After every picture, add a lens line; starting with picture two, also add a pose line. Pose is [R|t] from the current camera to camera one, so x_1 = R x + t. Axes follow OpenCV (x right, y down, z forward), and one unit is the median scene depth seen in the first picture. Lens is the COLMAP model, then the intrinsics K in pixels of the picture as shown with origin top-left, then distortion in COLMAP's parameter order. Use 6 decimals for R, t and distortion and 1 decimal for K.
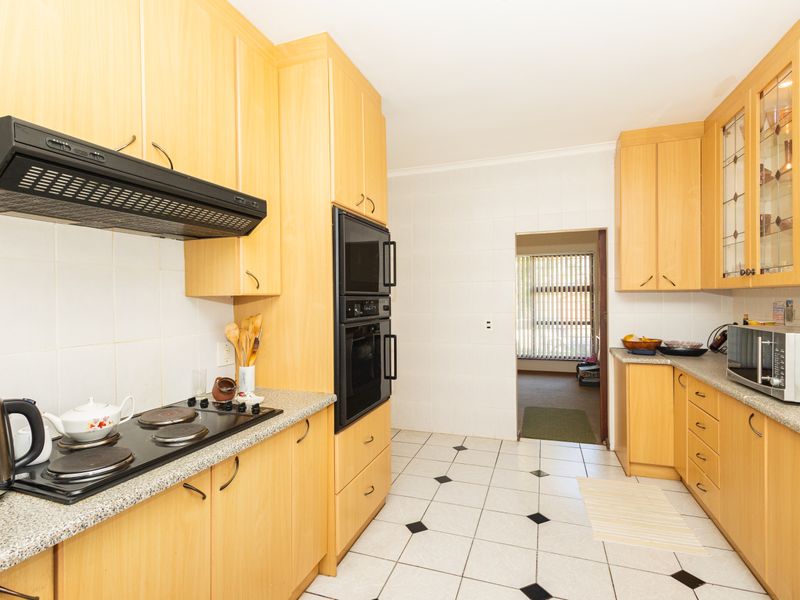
lens RADIAL K [[412.1, 0, 396.7], [0, 412.1, 300.1], [0, 0, 1]] dist [0.016274, 0.000083]
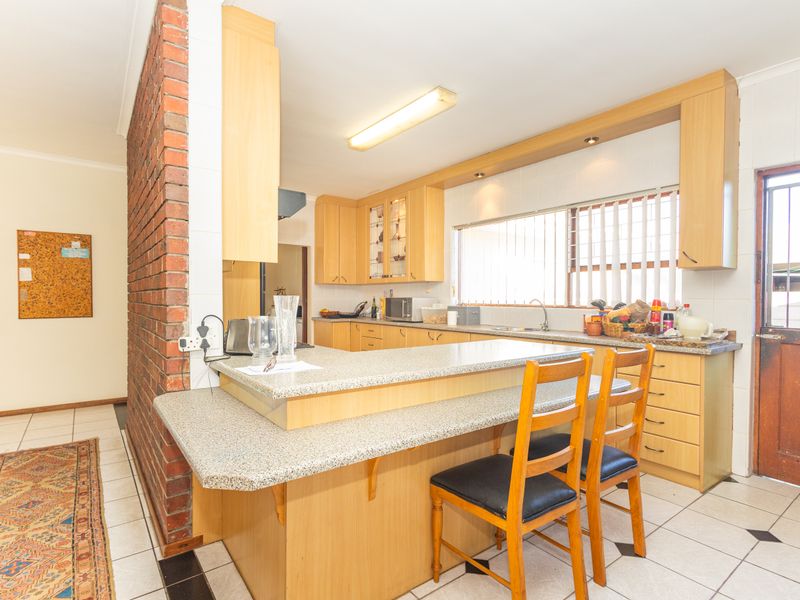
lens RADIAL K [[412.1, 0, 396.7], [0, 412.1, 300.1], [0, 0, 1]] dist [0.016274, 0.000083]
pose [[0.552767, 0.008357, 0.833294, -0.813191], [-0.002882, 0.999963, -0.008116, 0.066146], [-0.833331, 0.002085, 0.552770, -0.255344]]
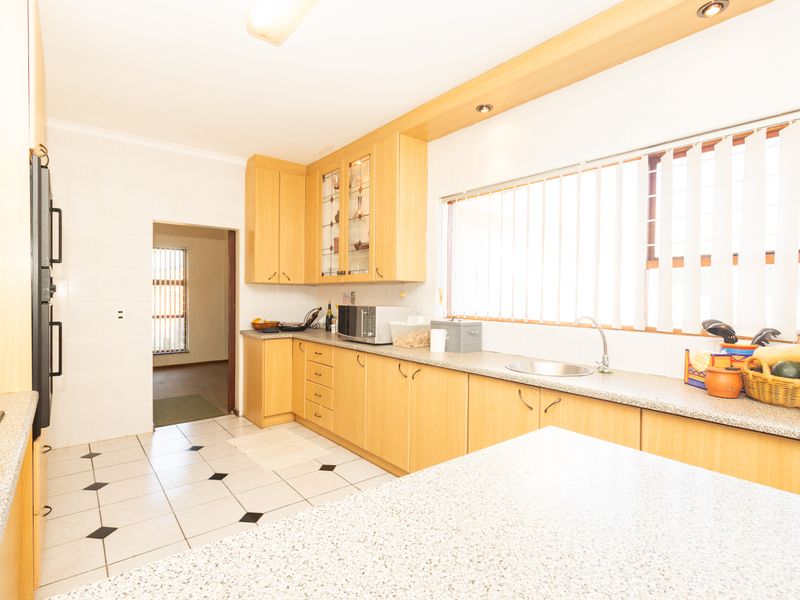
lens RADIAL K [[407.8, 0, 400.4], [0, 407.8, 304.1], [0, 0, 1]] dist [0.000381, -0.000238]
pose [[0.518517, -0.000366, 0.855067, -0.292757], [-0.010374, 0.999924, 0.006719, 0.031030], [-0.855005, -0.012354, 0.518473, -0.003305]]
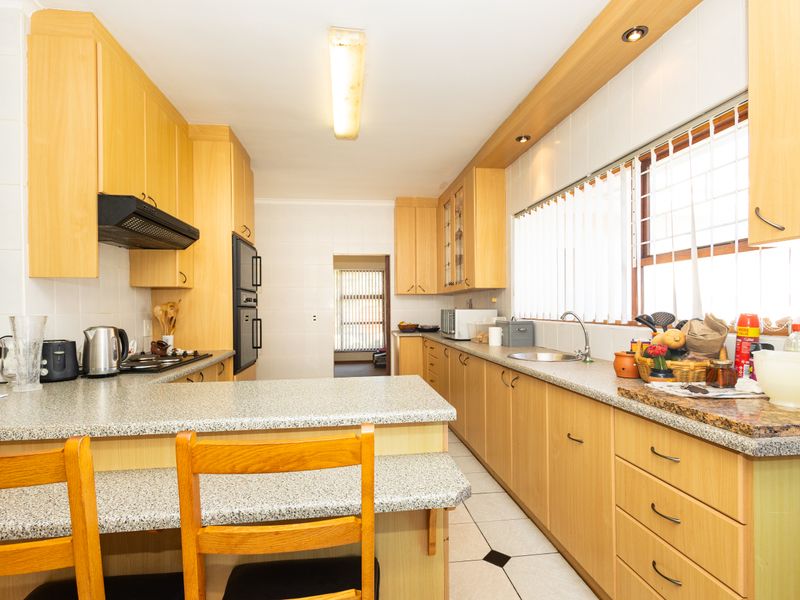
lens RADIAL K [[412.1, 0, 396.7], [0, 412.1, 300.1], [0, 0, 1]] dist [0.016274, 0.000083]
pose [[0.893231, 0.012265, 0.449431, -0.199473], [0.001672, 0.999530, -0.030602, 0.053828], [-0.449595, 0.028086, 0.892791, -0.473300]]
